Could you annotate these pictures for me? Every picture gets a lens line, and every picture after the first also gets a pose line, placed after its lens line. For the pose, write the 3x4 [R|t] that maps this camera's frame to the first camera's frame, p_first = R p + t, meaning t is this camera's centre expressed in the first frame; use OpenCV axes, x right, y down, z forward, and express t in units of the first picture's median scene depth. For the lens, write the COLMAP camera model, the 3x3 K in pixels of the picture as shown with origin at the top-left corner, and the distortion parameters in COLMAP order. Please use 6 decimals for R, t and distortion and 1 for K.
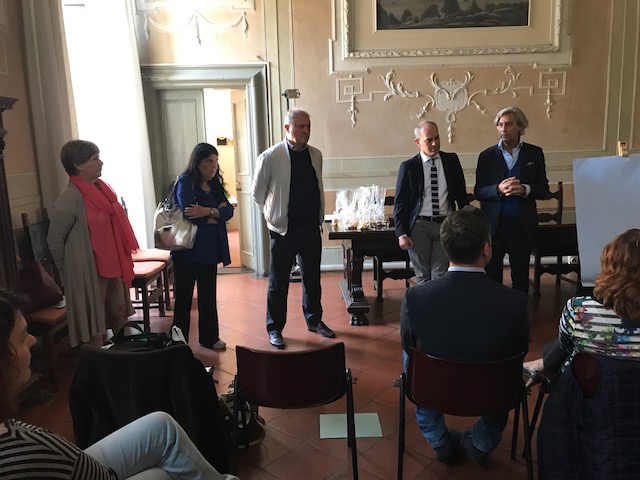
lens RADIAL K [[522.7, 0, 318.7], [0, 522.7, 234.9], [0, 0, 1]] dist [0.026517, -0.020151]
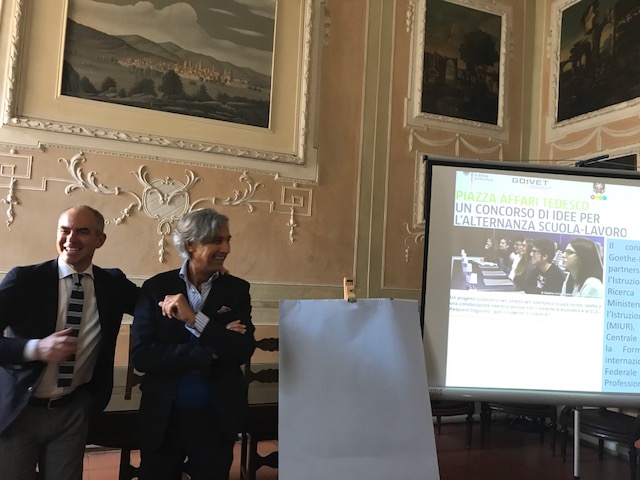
lens RADIAL K [[522.7, 0, 320.7], [0, 522.7, 237.9], [0, 0, 1]] dist [0.026517, -0.020151]
pose [[0.929931, 0.102632, 0.353122, 0.204828], [-0.021208, 0.973634, -0.227127, -0.051274], [-0.367122, 0.203723, 0.907589, 0.271613]]
